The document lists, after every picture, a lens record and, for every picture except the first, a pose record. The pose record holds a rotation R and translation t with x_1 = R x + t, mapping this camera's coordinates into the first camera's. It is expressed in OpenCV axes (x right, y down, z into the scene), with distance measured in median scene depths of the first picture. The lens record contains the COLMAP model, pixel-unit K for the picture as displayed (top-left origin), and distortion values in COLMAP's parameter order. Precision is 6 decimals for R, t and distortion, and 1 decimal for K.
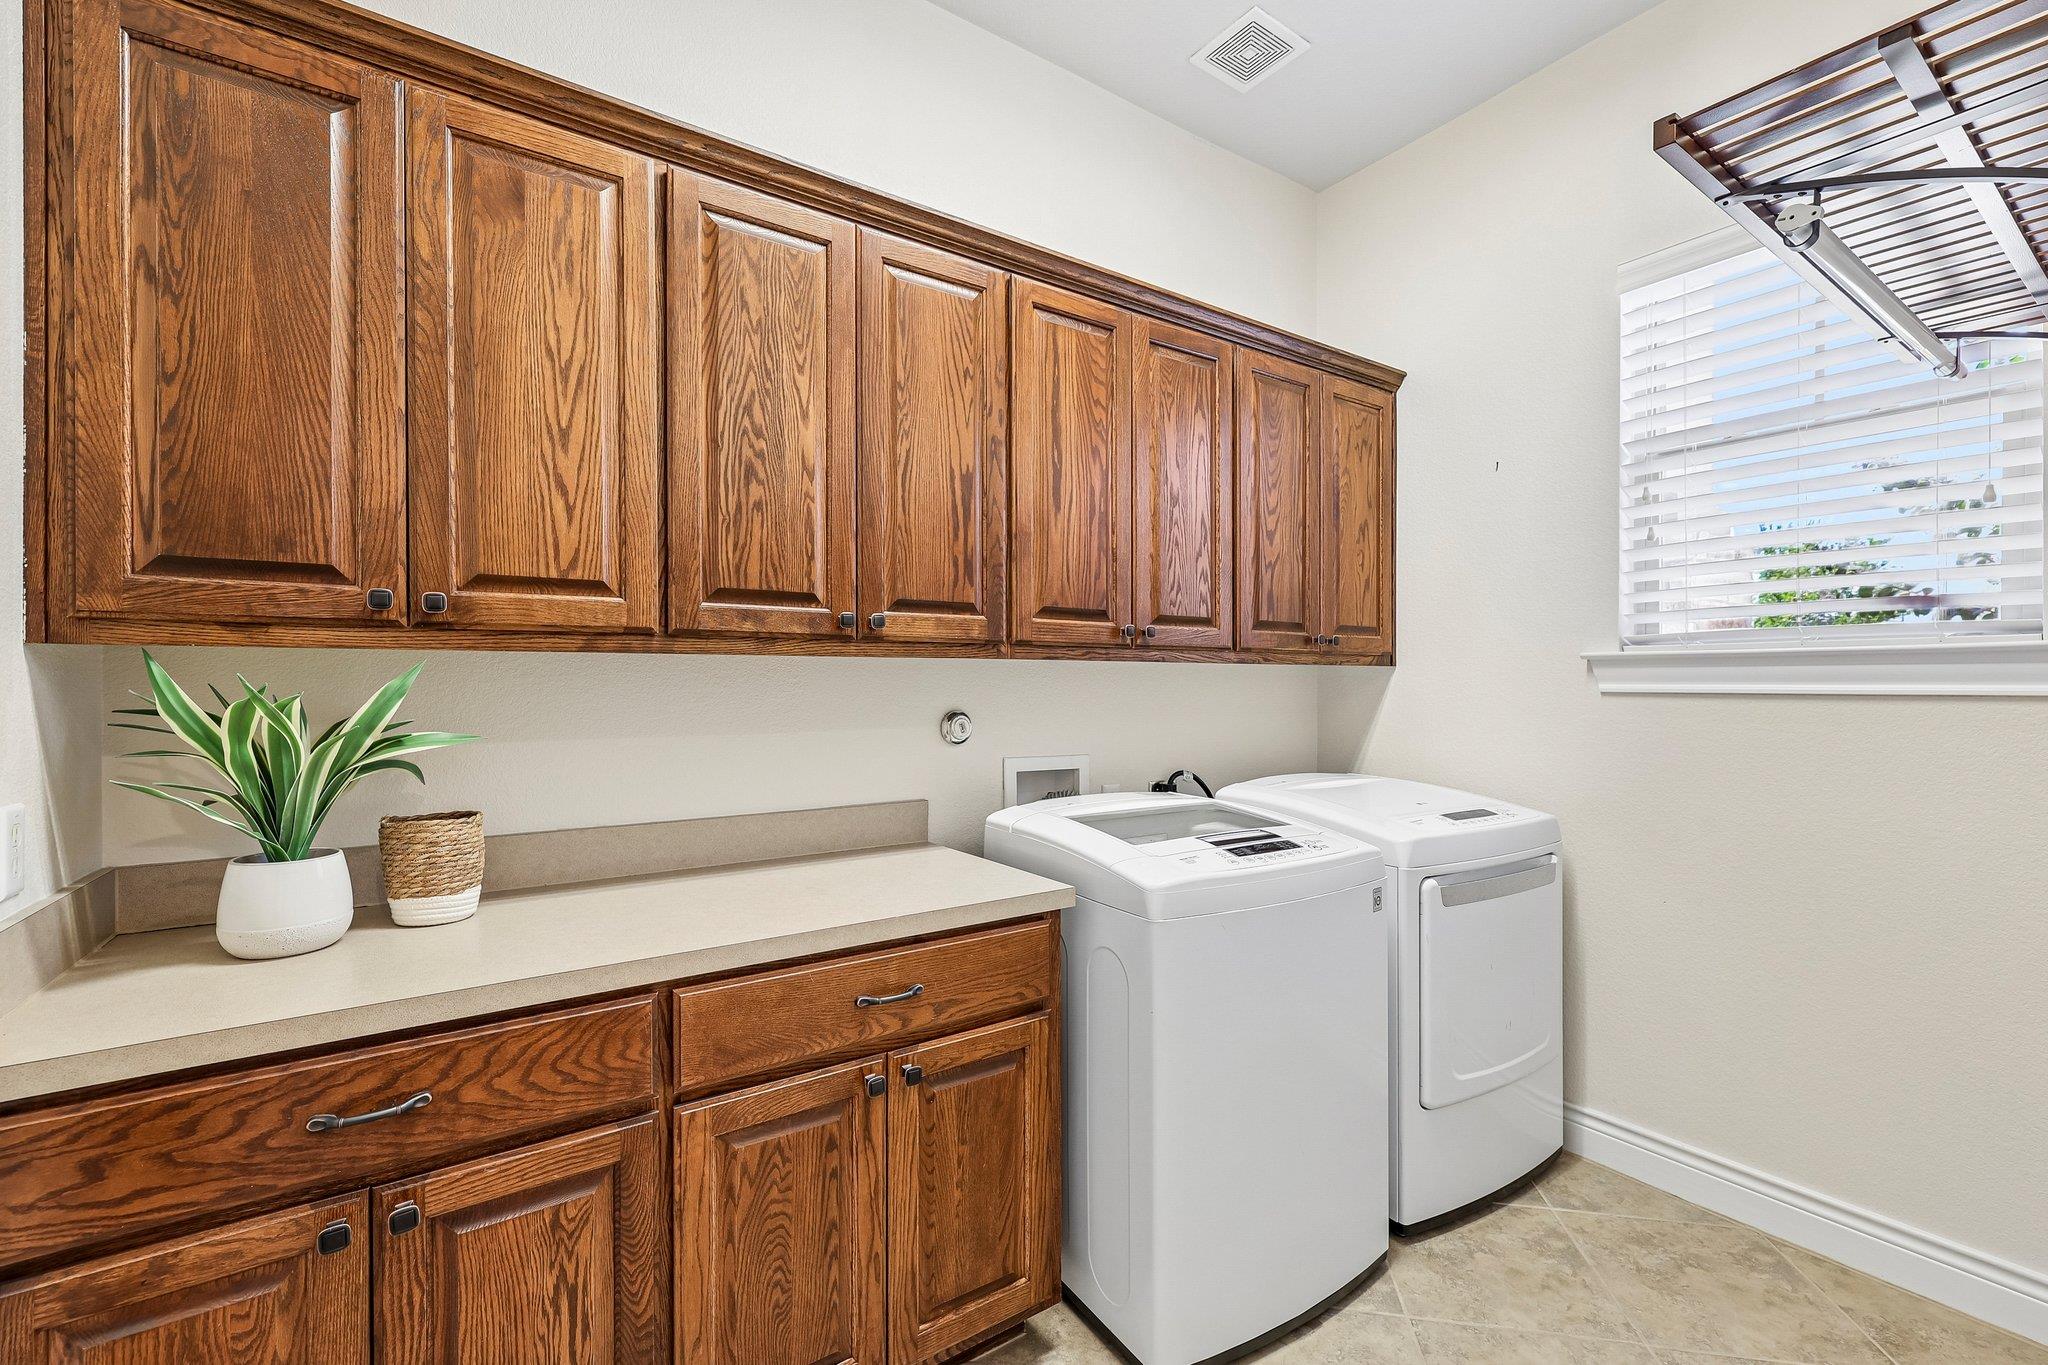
lens RADIAL K [[868.1, 0, 1039.0], [0, 868.1, 691.6], [0, 0, 1]] dist [-0.000633, 0.000115]
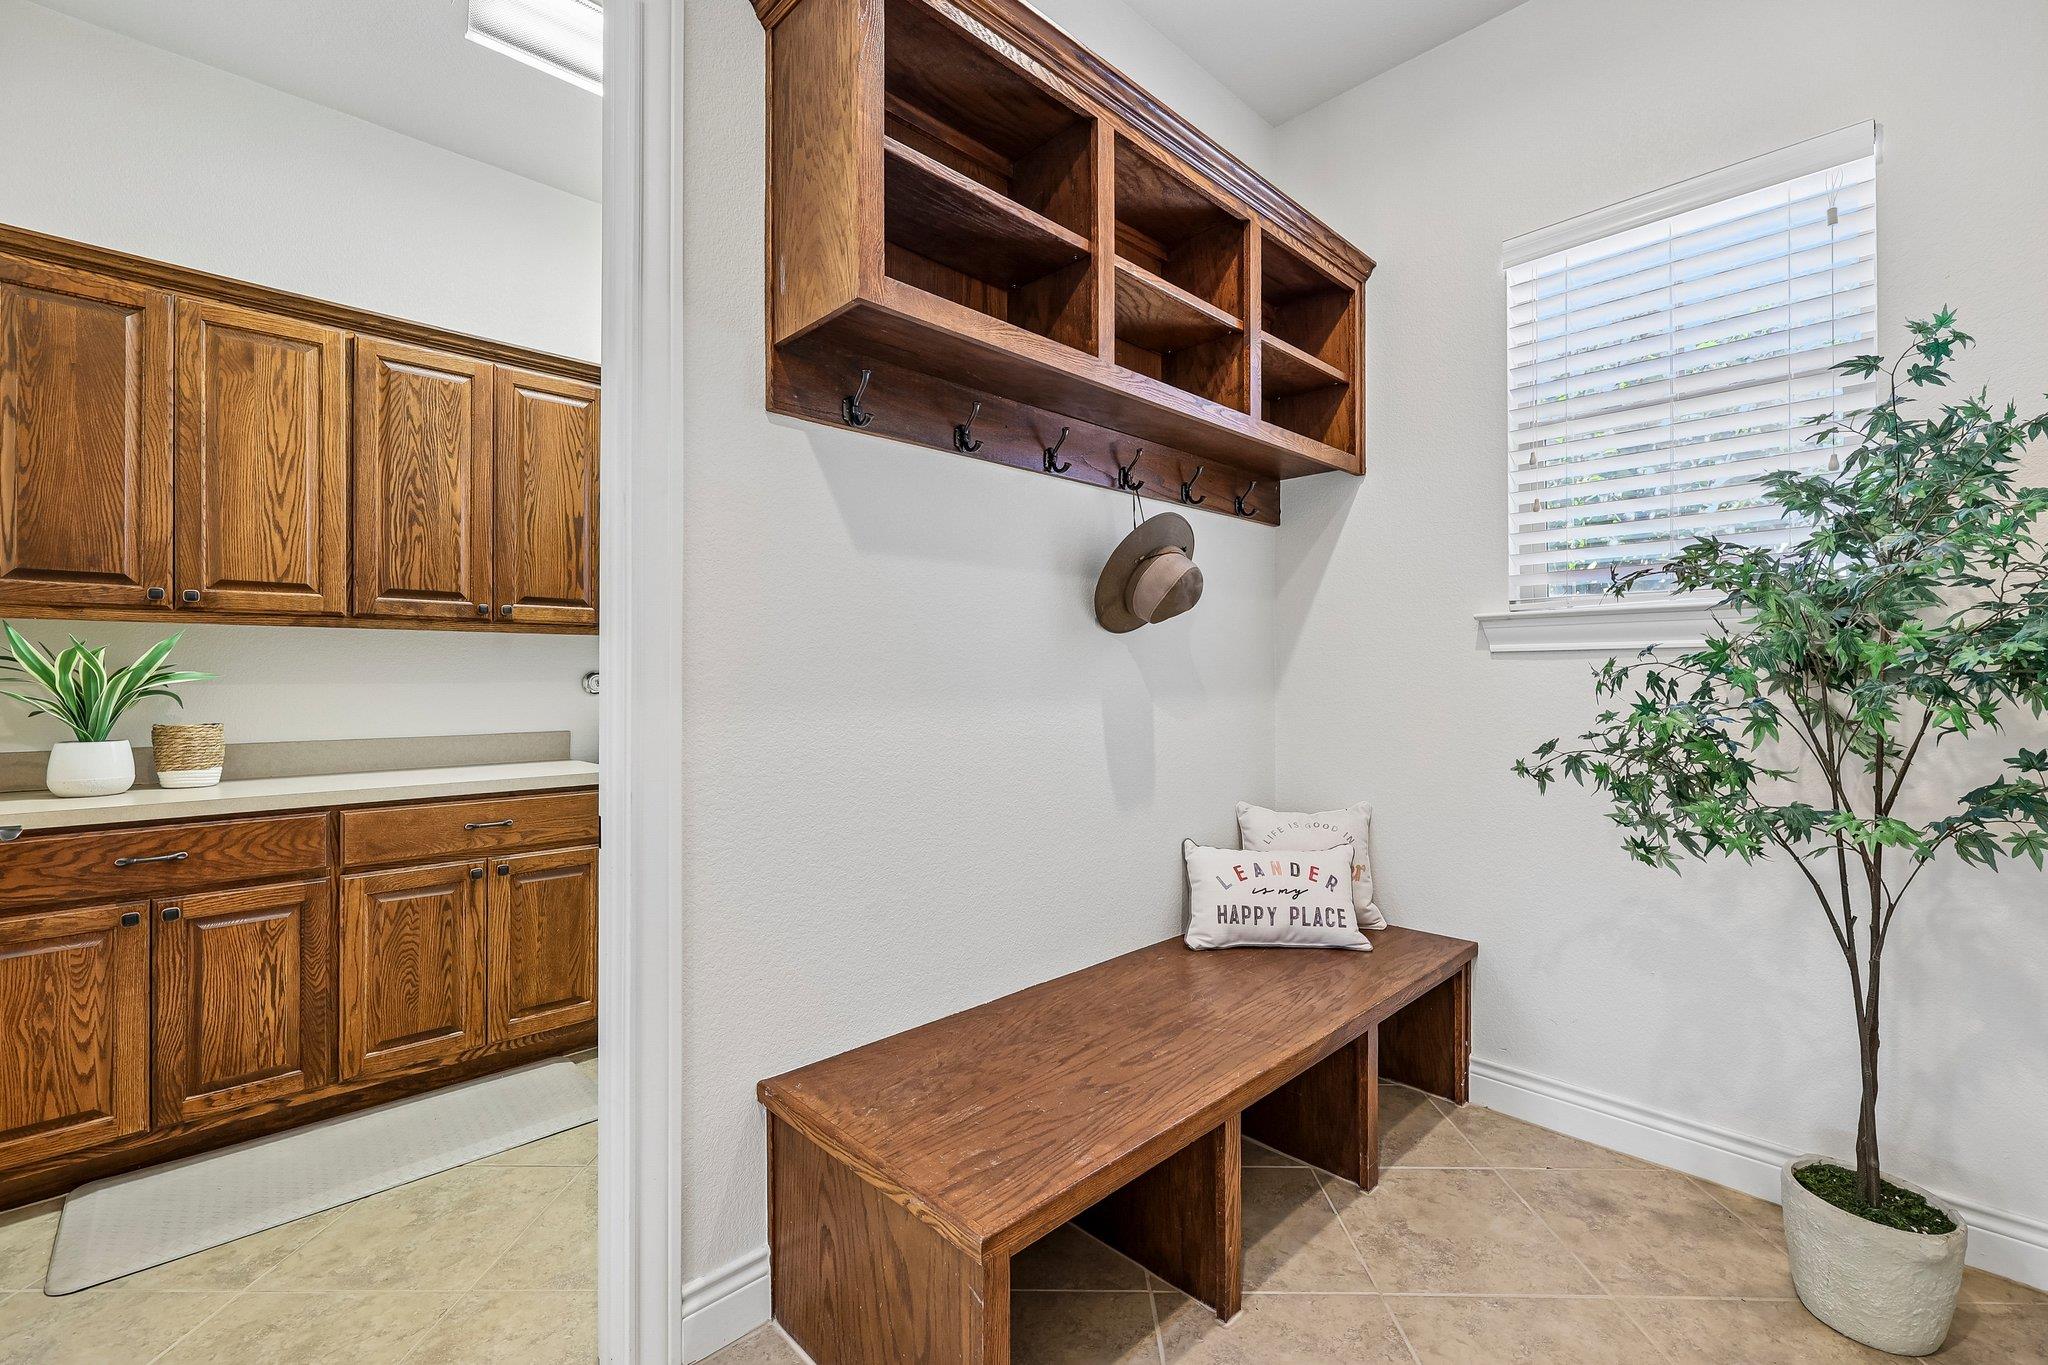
lens RADIAL K [[868.1, 0, 1035.2], [0, 868.1, 675.0], [0, 0, 1]] dist [-0.000633, 0.000115]
pose [[0.986339, -0.001776, 0.164717, 0.677727], [0.004078, 0.999899, -0.013635, 0.085594], [-0.164676, 0.014120, 0.986247, -0.981234]]
